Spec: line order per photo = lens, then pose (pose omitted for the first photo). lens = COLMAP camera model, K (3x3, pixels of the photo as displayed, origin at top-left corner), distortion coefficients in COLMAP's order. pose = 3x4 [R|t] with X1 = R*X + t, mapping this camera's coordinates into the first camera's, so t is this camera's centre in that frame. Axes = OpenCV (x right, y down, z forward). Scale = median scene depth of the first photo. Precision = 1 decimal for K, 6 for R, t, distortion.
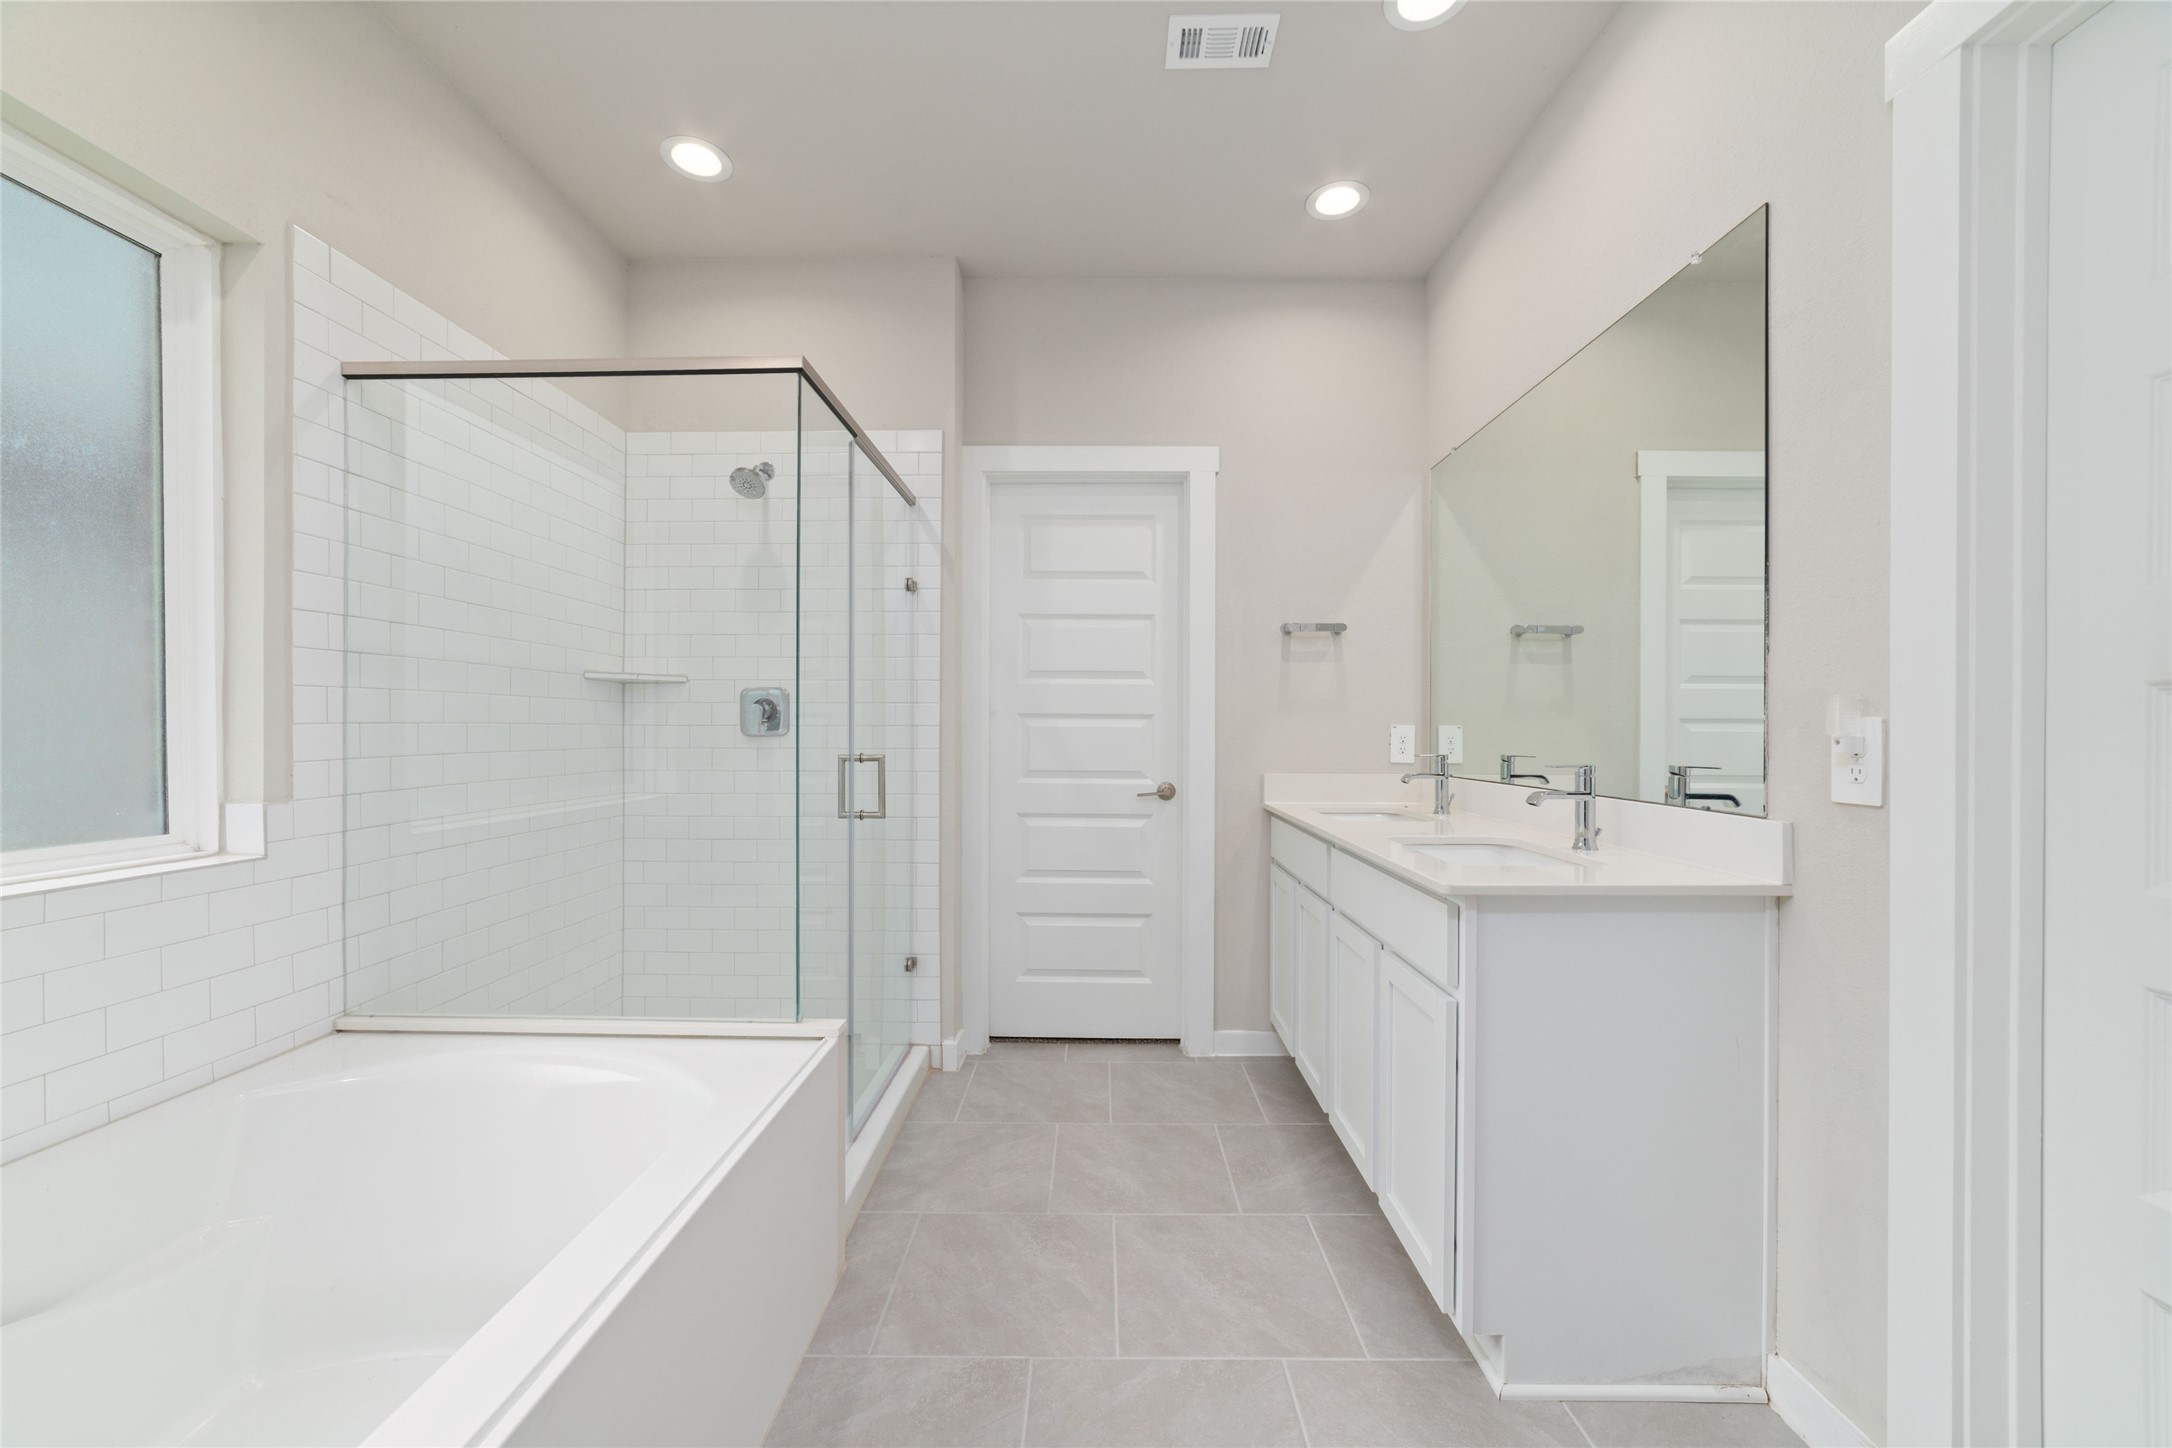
lens RADIAL K [[836.9, 0, 1090.0], [0, 836.9, 728.6], [0, 0, 1]] dist [-0.007850, 0.002137]
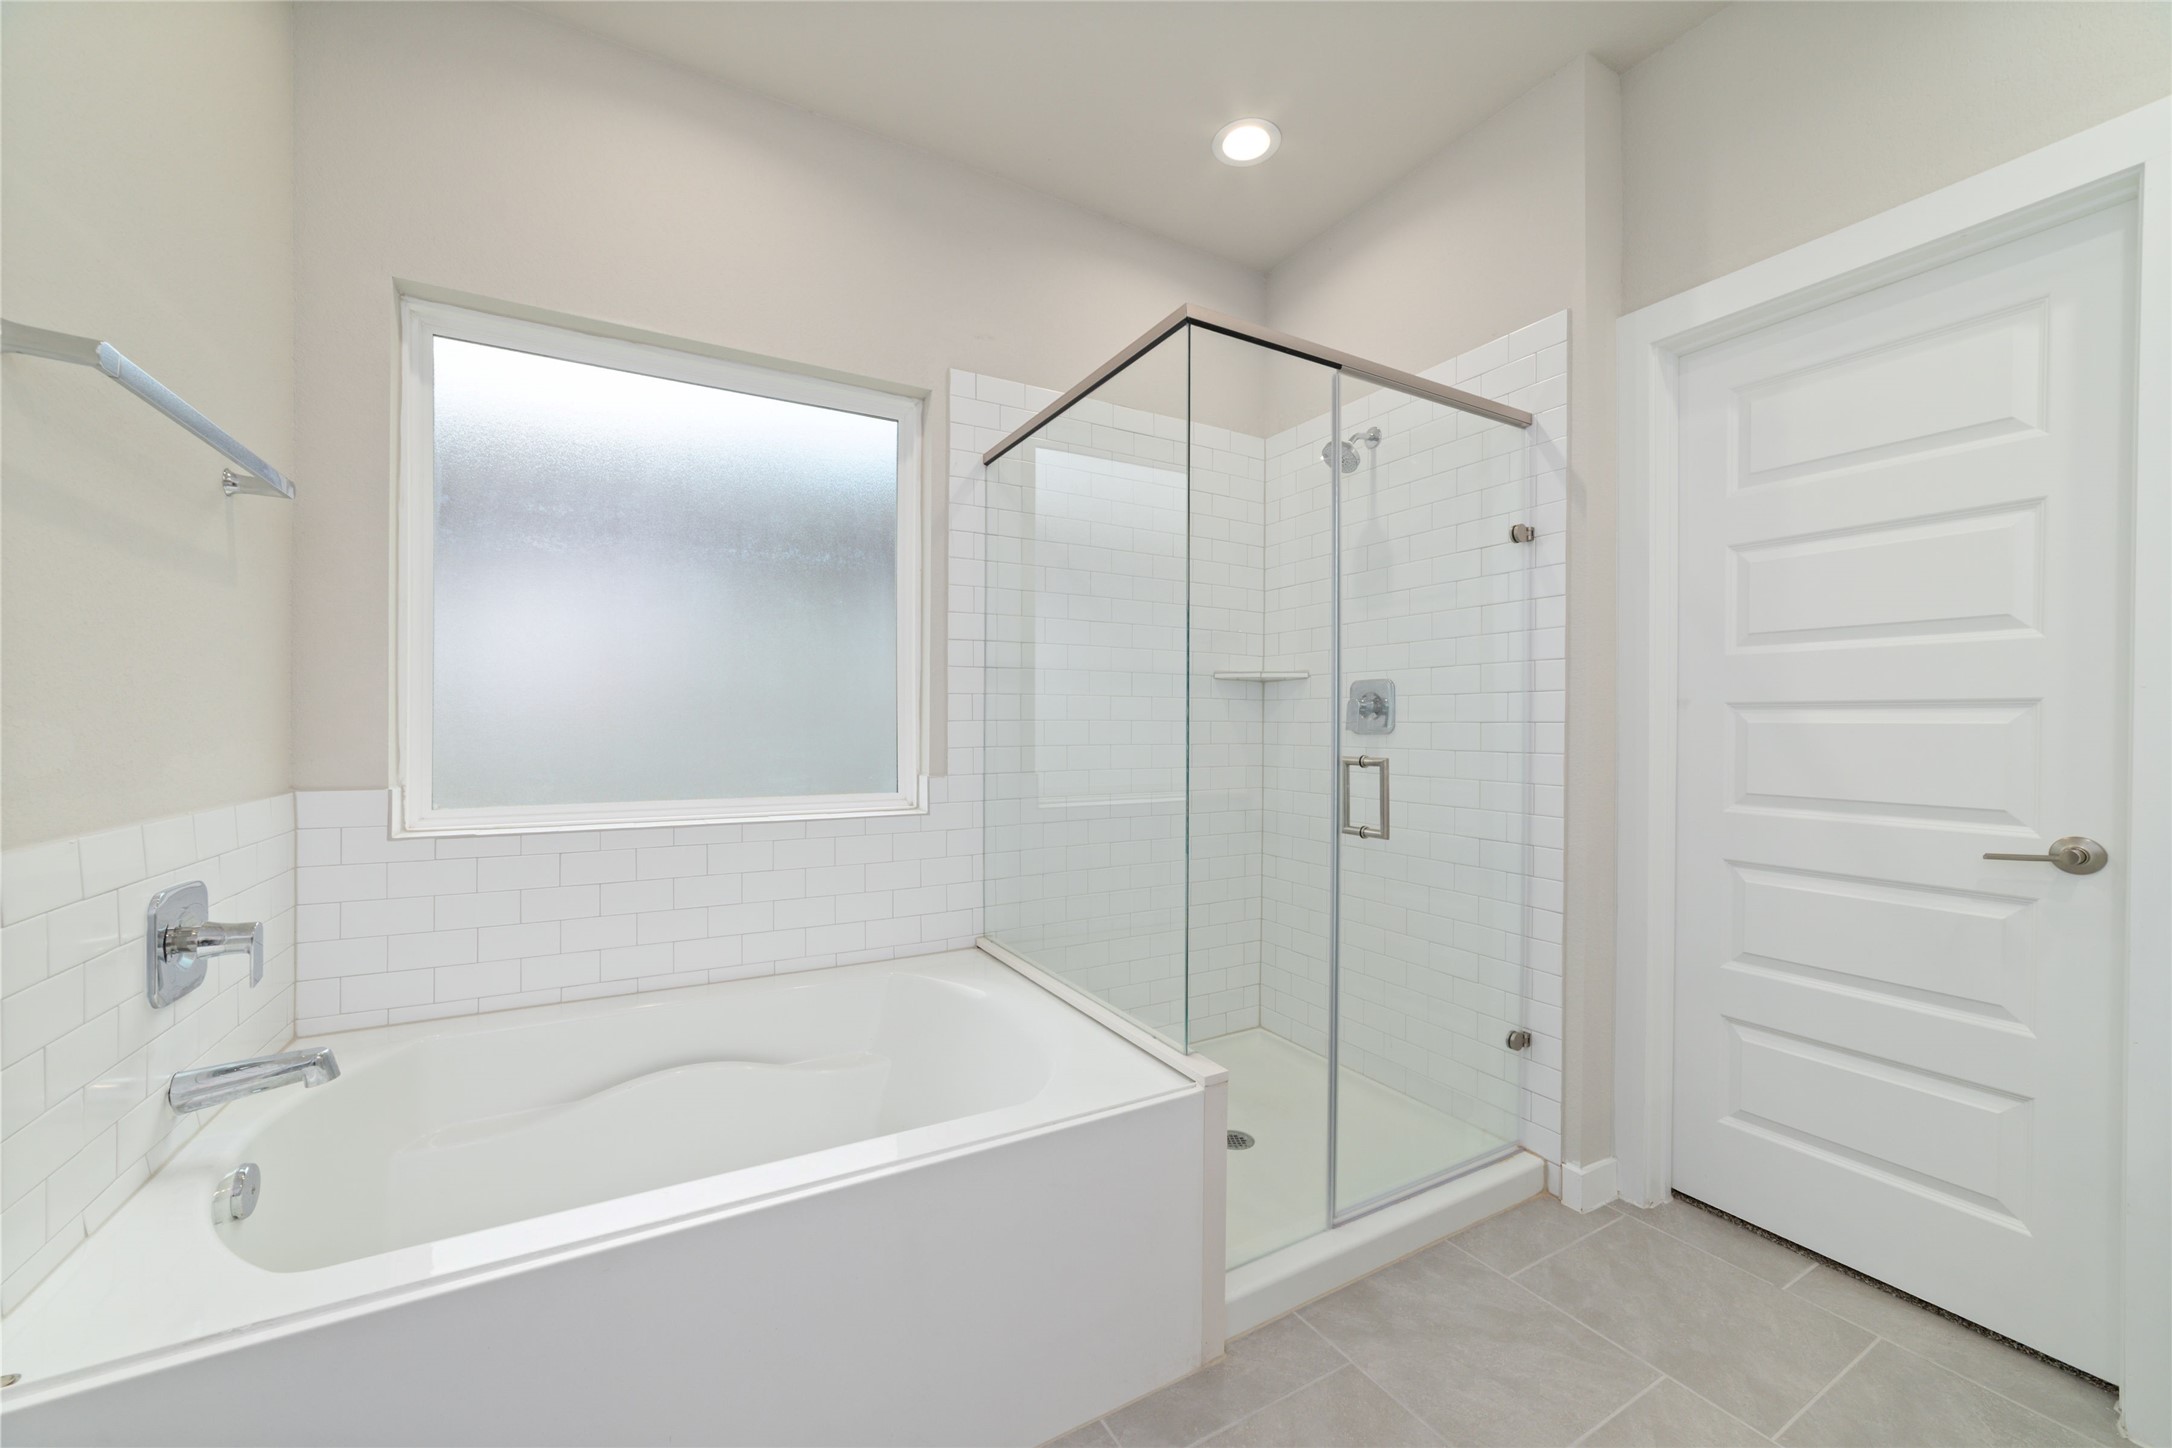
lens RADIAL K [[836.9, 0, 1091.6], [0, 836.9, 728.5], [0, 0, 1]] dist [-0.007850, 0.002137]
pose [[0.511908, 0.004178, -0.859030, 0.229266], [-0.002248, 0.999991, 0.003524, 0.000628], [0.859037, 0.000127, 0.511913, 0.286104]]
